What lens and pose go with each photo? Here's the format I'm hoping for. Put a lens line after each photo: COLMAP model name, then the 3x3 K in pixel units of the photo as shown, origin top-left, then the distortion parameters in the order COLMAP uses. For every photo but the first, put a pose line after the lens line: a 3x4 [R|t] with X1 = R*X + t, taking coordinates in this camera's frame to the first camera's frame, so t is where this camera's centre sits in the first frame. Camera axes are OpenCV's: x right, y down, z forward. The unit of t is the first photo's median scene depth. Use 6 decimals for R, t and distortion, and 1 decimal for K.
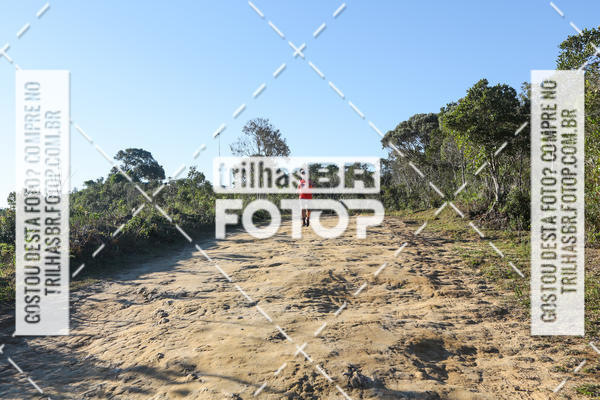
lens RADIAL K [[716.9, 0, 301.7], [0, 716.9, 190.3], [0, 0, 1]] dist [-0.004586, 0.351210]
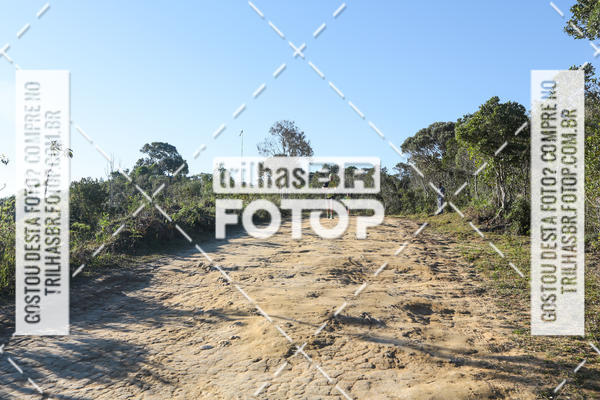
lens RADIAL K [[716.9, 0, 301.7], [0, 716.9, 190.3], [0, 0, 1]] dist [-0.004586, 0.351210]
pose [[0.998694, 0.043902, -0.026141, -0.013440], [-0.043879, 0.999036, 0.001459, -0.000815], [0.026180, -0.000310, 0.999657, -0.199179]]
